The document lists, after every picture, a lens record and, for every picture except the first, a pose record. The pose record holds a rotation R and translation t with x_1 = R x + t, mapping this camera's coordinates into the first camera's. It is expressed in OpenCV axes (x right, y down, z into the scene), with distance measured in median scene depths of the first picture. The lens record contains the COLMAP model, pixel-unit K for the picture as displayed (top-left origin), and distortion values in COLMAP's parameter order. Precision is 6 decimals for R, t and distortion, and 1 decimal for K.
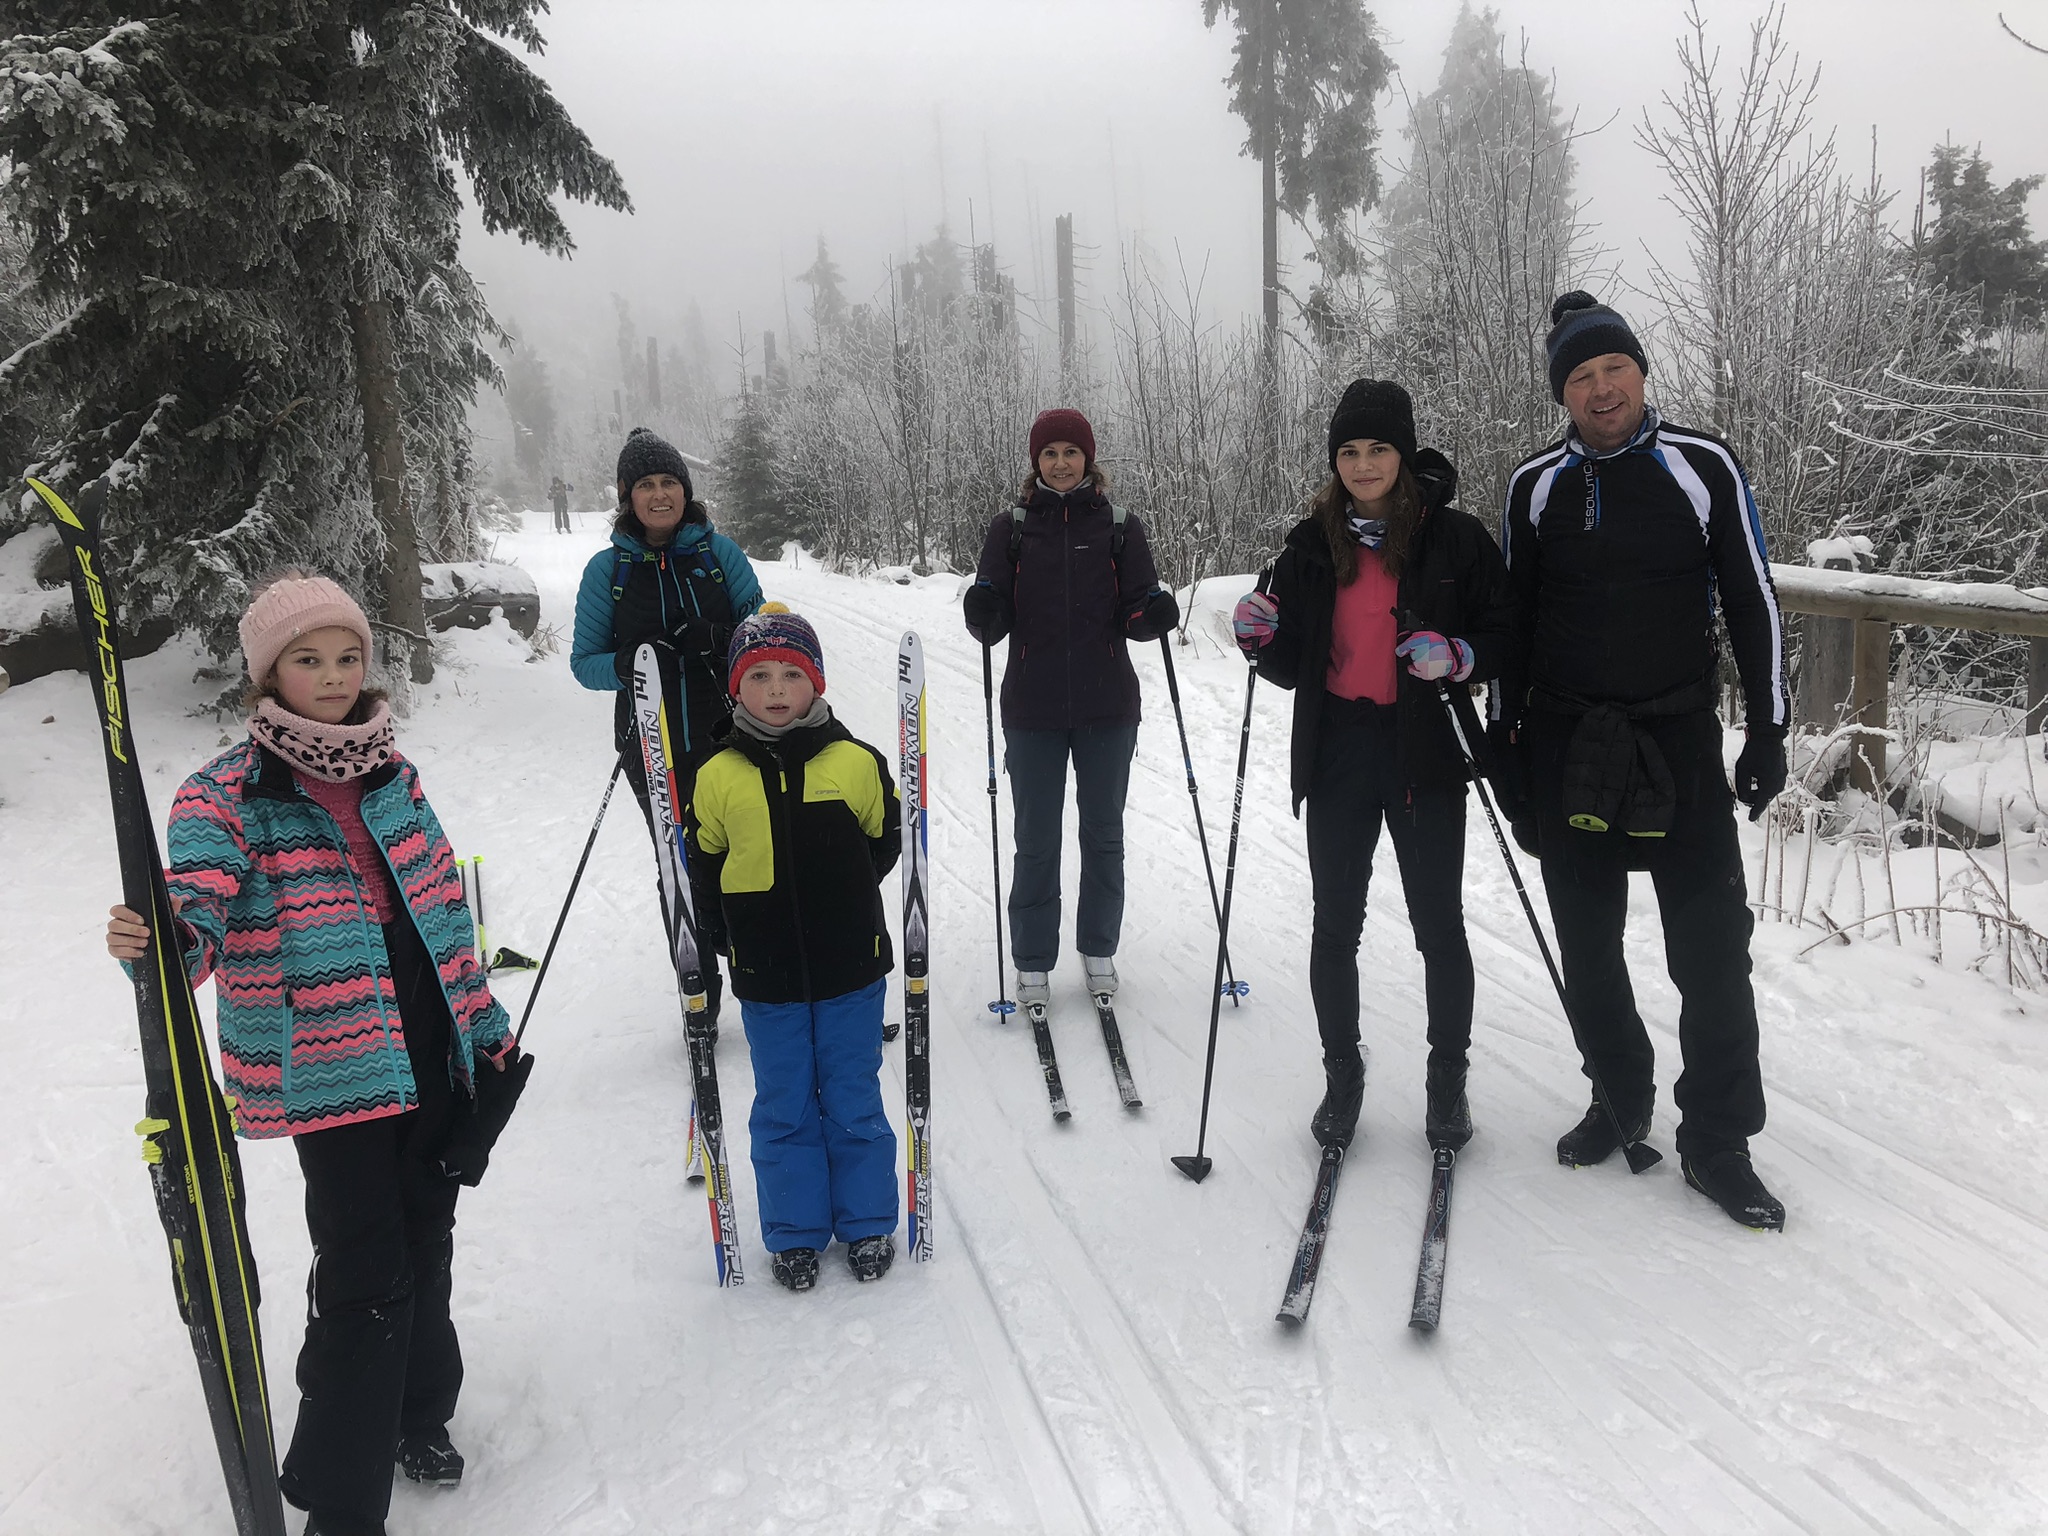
lens RADIAL K [[1753.4, 0, 1021.8], [0, 1753.4, 772.4], [0, 0, 1]] dist [0.017913, 0.009612]
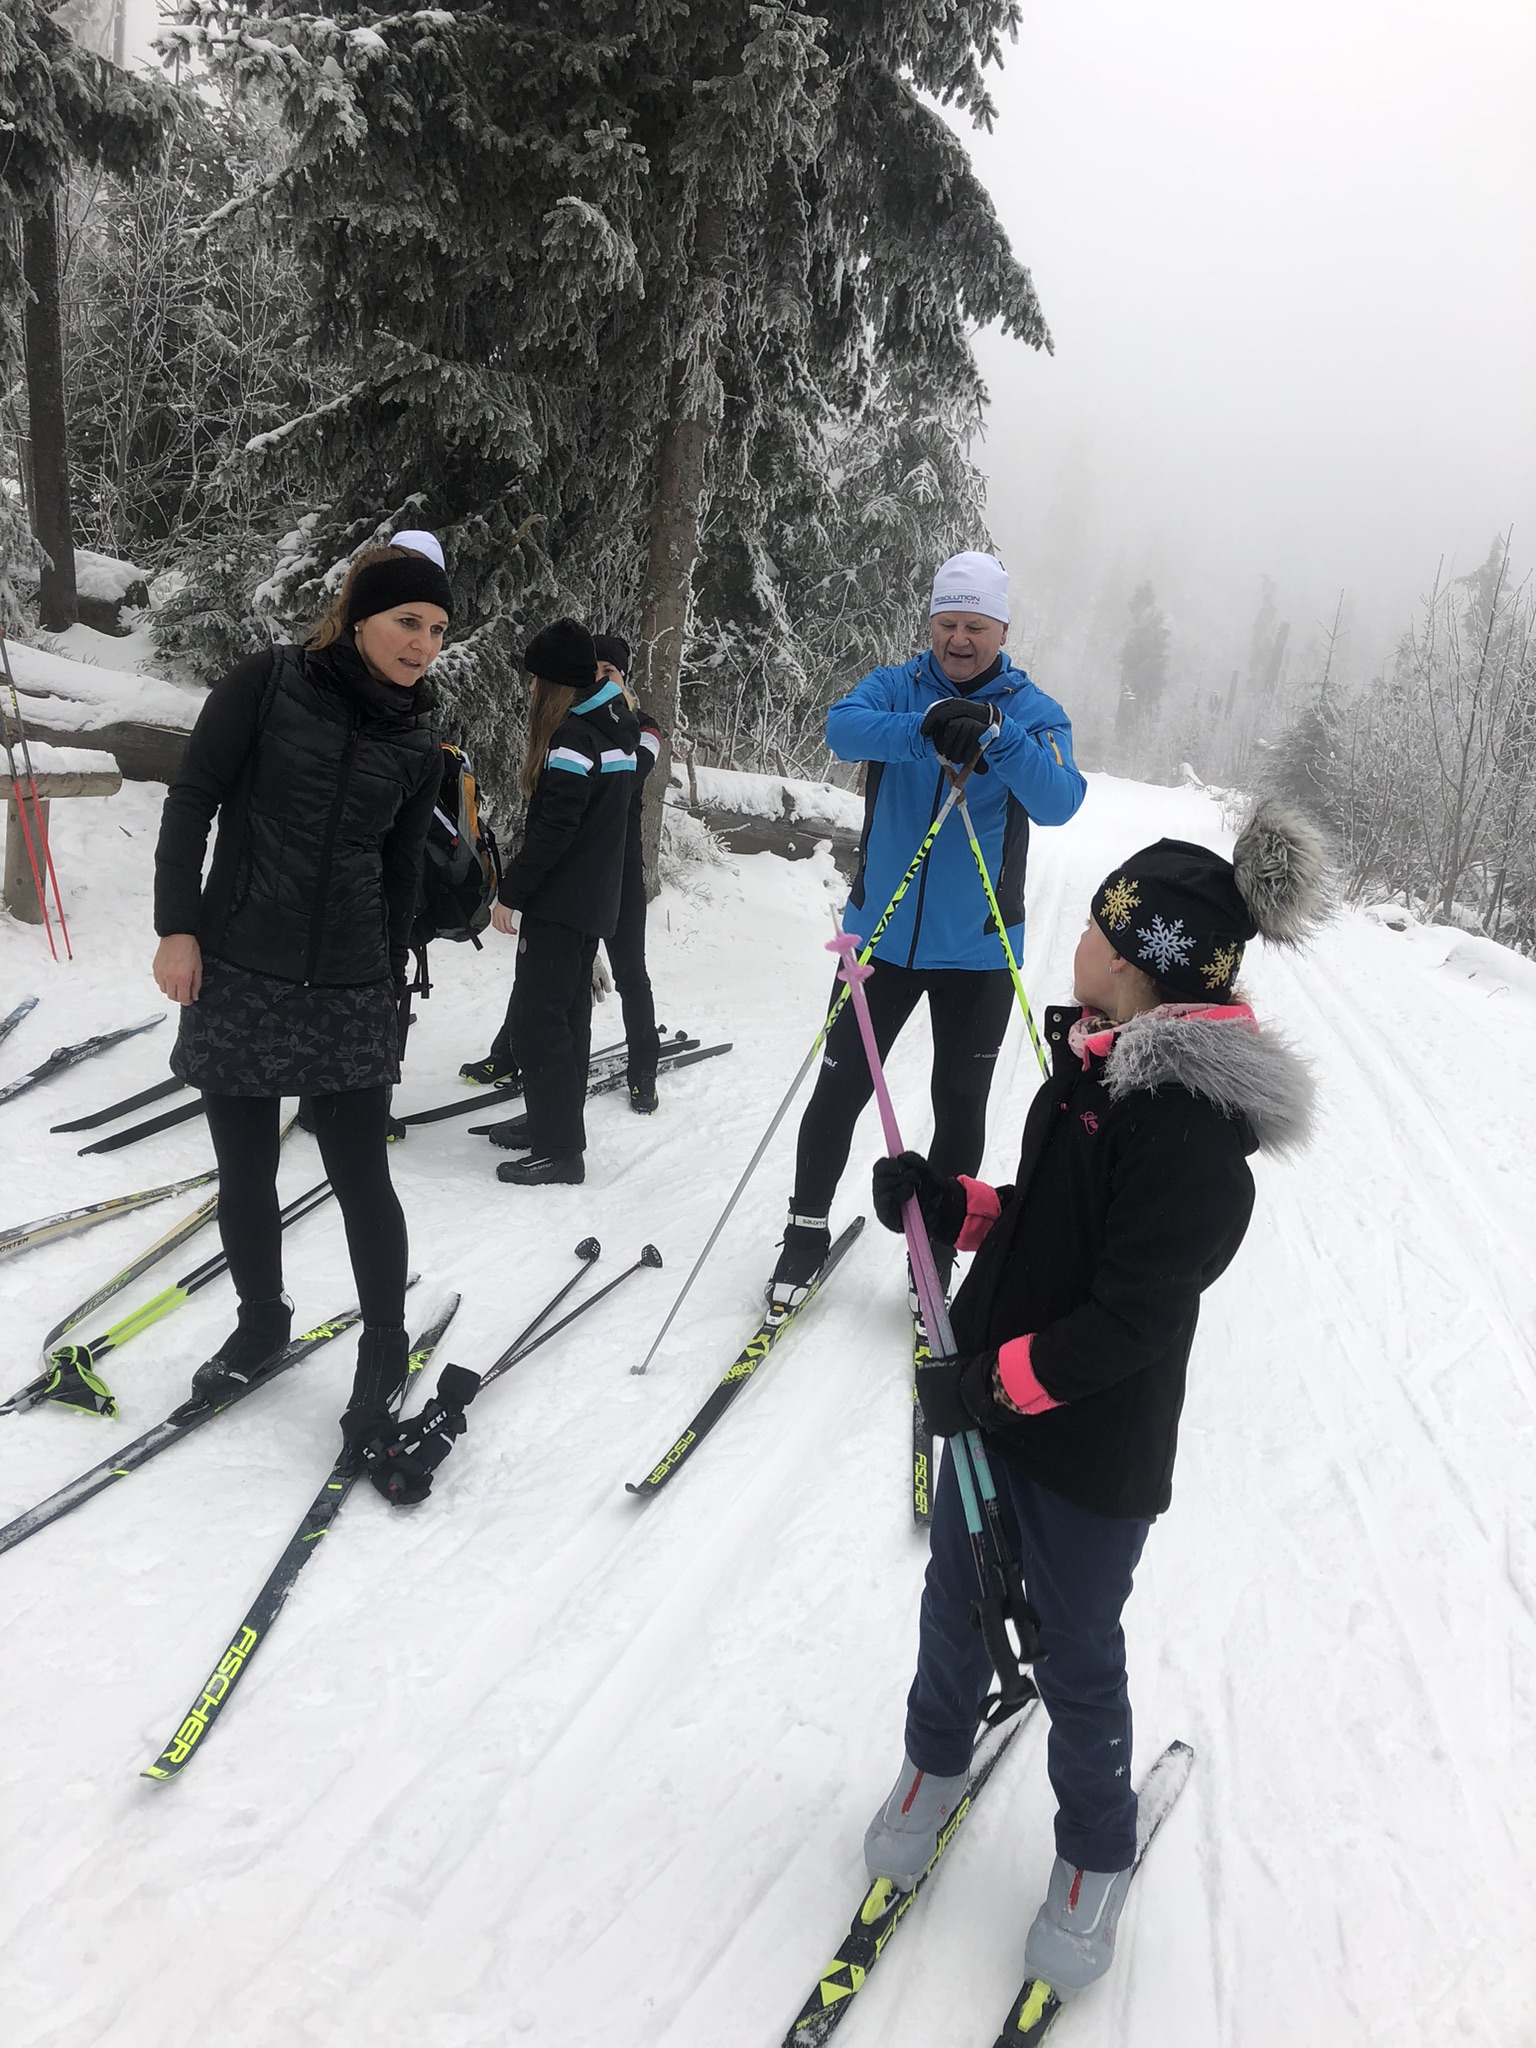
lens RADIAL K [[1753.4, 0, 771.2], [0, 1753.4, 1011.2], [0, 0, 1]] dist [0.017913, 0.009612]
pose [[0.865813, 0.250752, -0.433003, 0.068645], [-0.261622, 0.964520, 0.035426, -0.049378], [0.426523, 0.082611, 0.900696, 0.324197]]
